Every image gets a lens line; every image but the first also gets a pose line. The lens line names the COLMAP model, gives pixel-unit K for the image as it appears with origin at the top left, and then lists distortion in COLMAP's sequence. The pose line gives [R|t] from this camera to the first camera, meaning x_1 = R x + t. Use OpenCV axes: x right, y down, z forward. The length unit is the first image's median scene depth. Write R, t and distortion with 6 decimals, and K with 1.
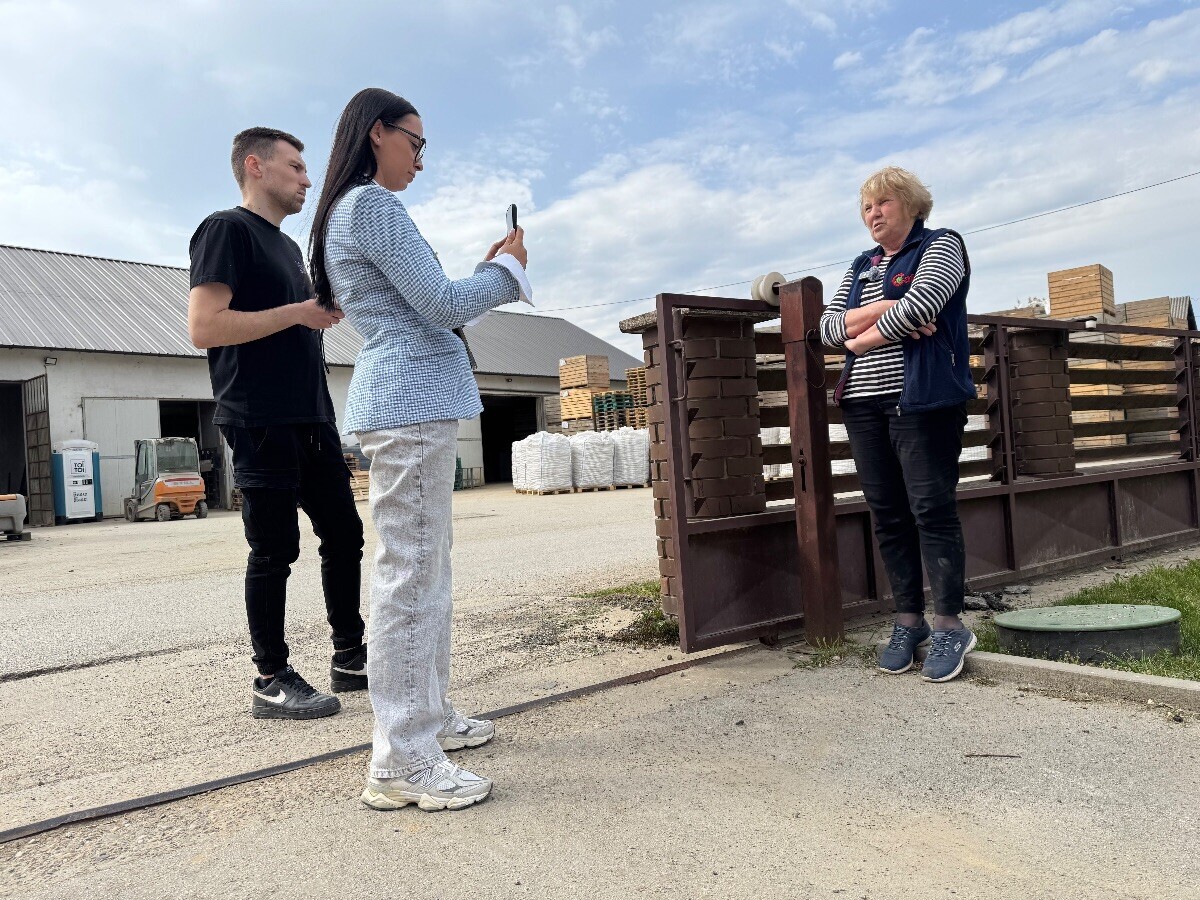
lens RADIAL K [[890.8, 0, 600.0], [0, 890.8, 450.0], [0, 0, 1]] dist [0.033271, -0.007510]
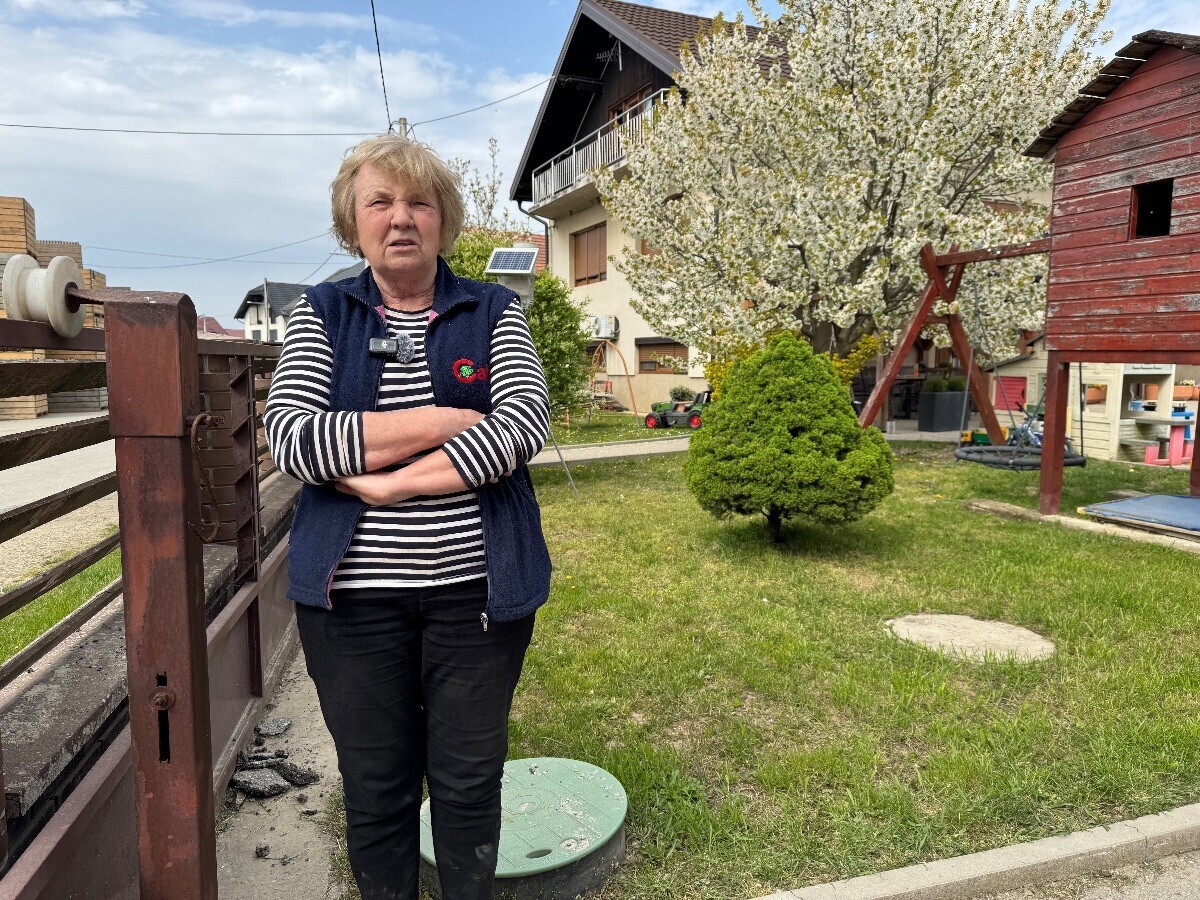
lens RADIAL K [[890.8, 0, 600.0], [0, 890.8, 450.0], [0, 0, 1]] dist [0.033271, -0.007510]
pose [[0.418199, -0.031069, 0.907824, -0.108239], [-0.036864, 0.998011, 0.051137, -0.164303], [-0.907607, -0.054852, 0.416222, 0.671993]]
